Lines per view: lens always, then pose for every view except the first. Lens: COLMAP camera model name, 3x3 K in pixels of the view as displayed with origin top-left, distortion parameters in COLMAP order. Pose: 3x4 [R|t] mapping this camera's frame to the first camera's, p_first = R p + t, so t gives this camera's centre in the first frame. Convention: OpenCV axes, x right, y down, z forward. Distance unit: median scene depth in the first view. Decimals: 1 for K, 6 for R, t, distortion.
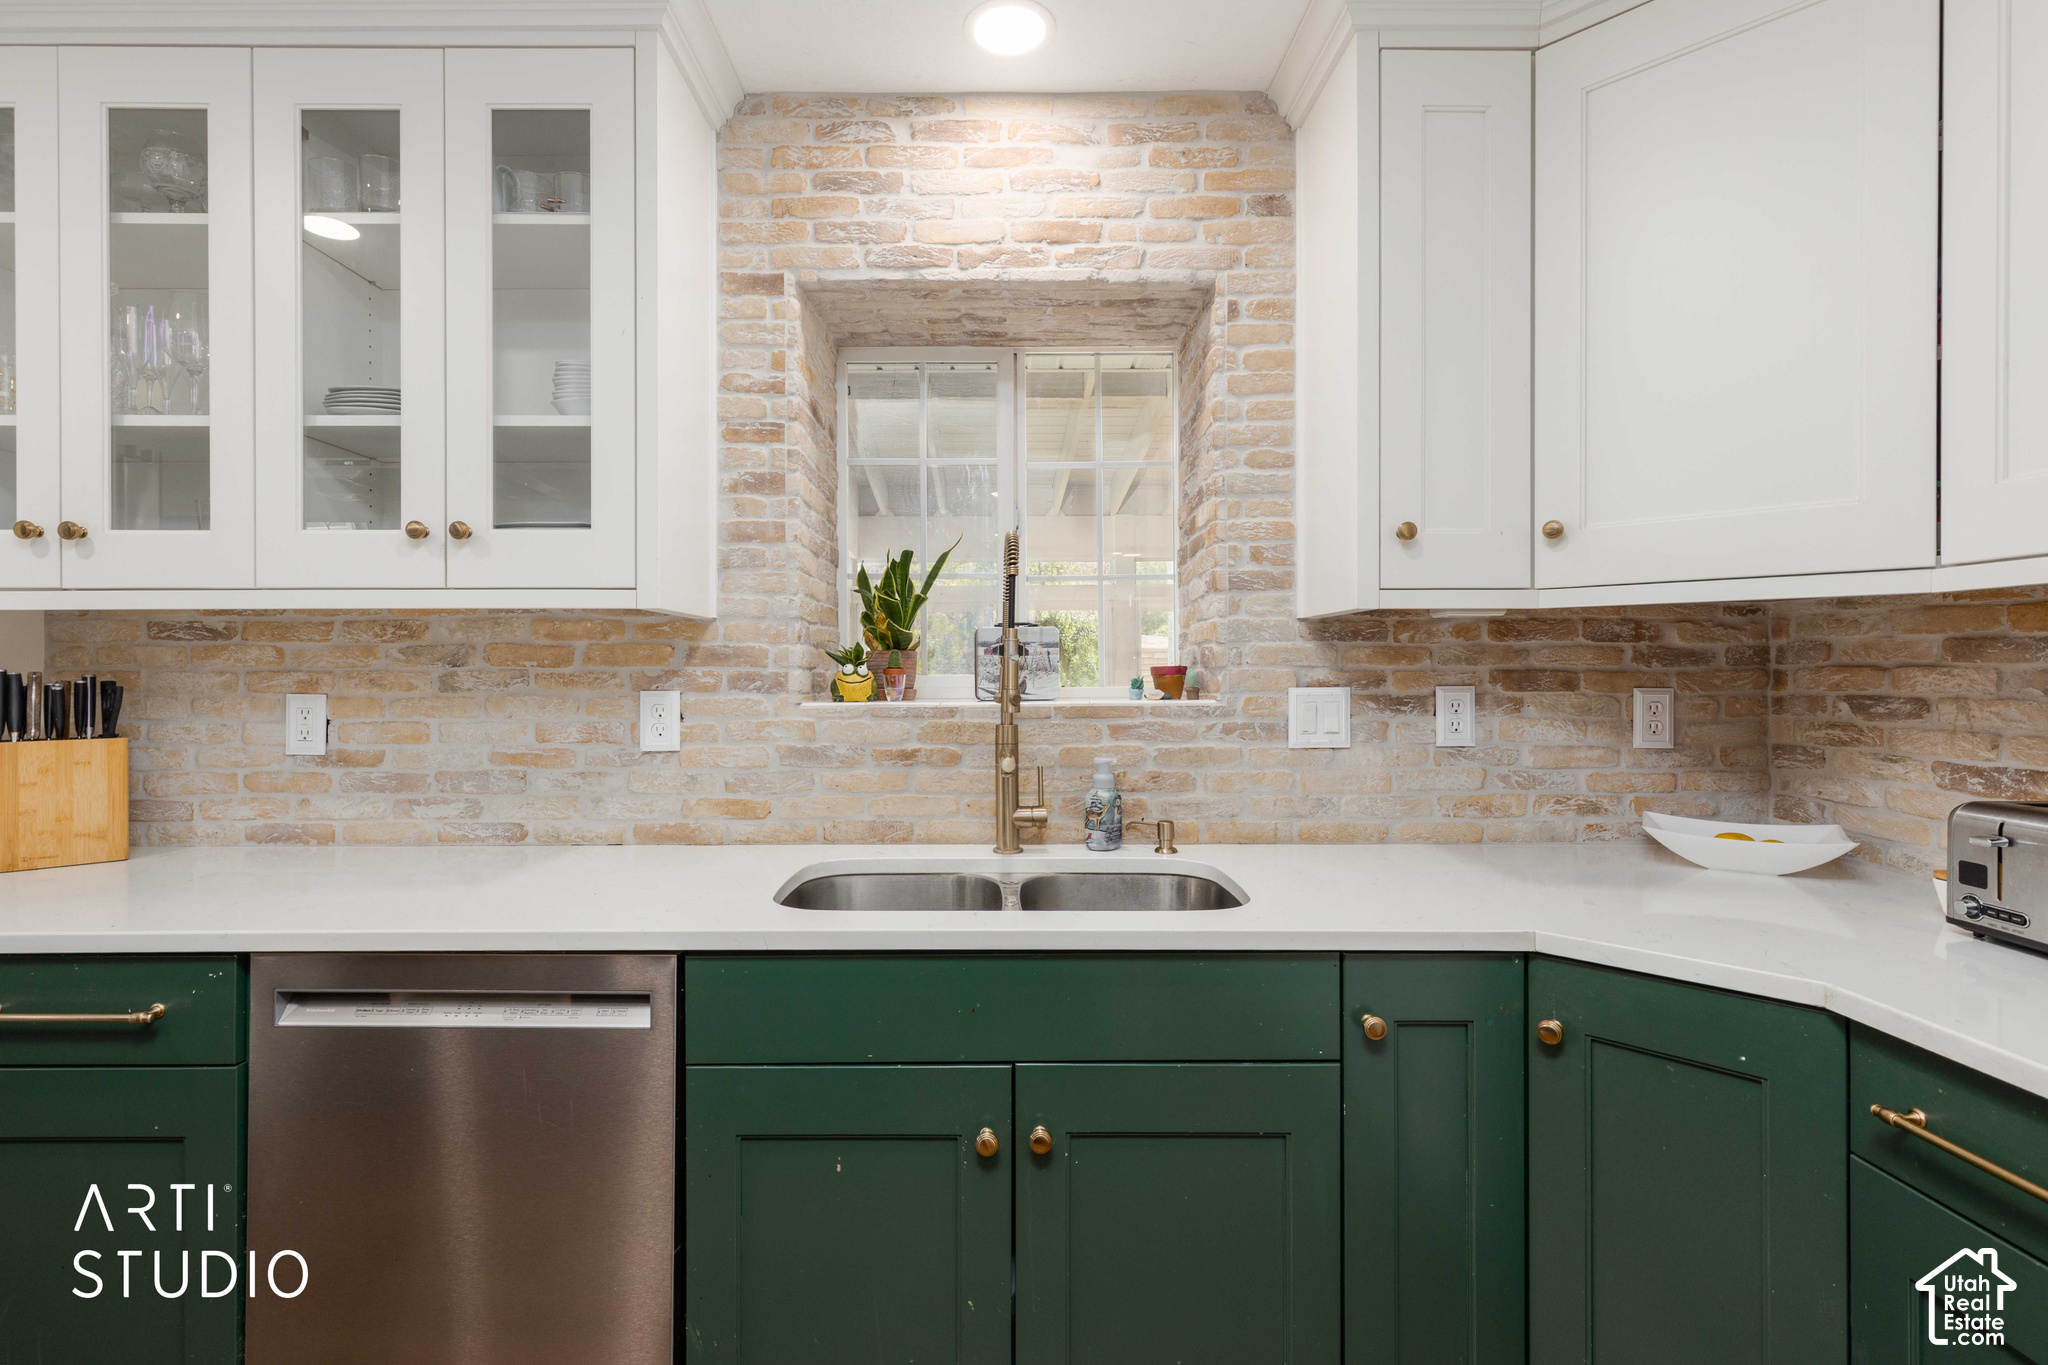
lens RADIAL K [[924.4, 0, 1019.6], [0, 924.4, 681.2], [0, 0, 1]] dist [0.000340, -0.000214]
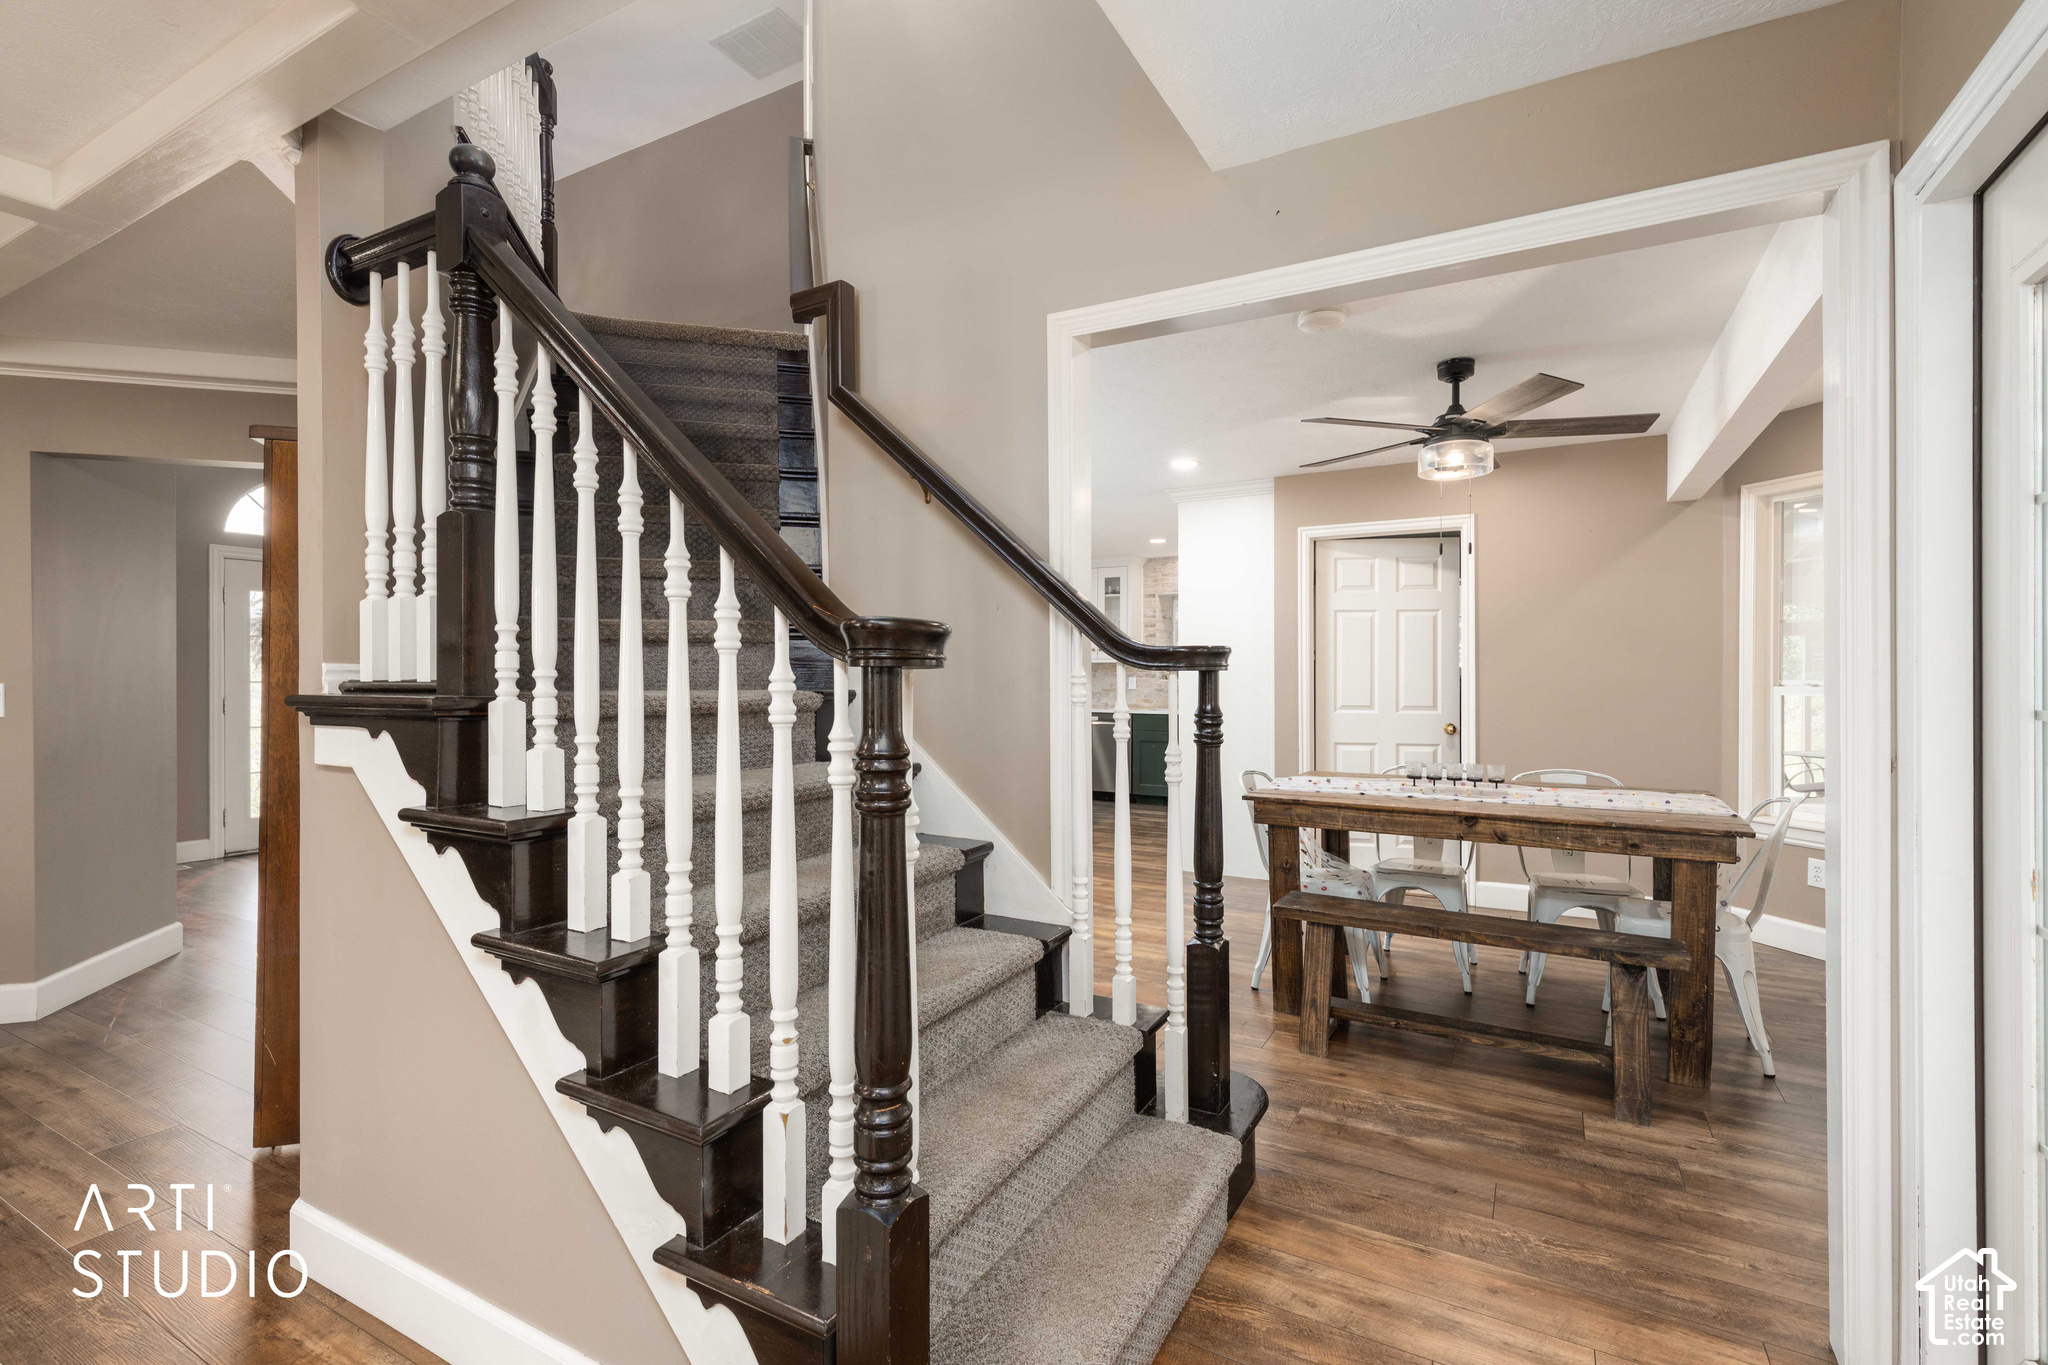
lens RADIAL K [[924.4, 0, 1026.1], [0, 924.4, 678.0], [0, 0, 1]] dist [0.000340, -0.000214]
pose [[0.871175, 0.001465, -0.490971, 1.578109], [-0.001502, 0.999999, 0.000320, 0.012582], [0.490971, 0.000459, 0.871176, -3.666313]]
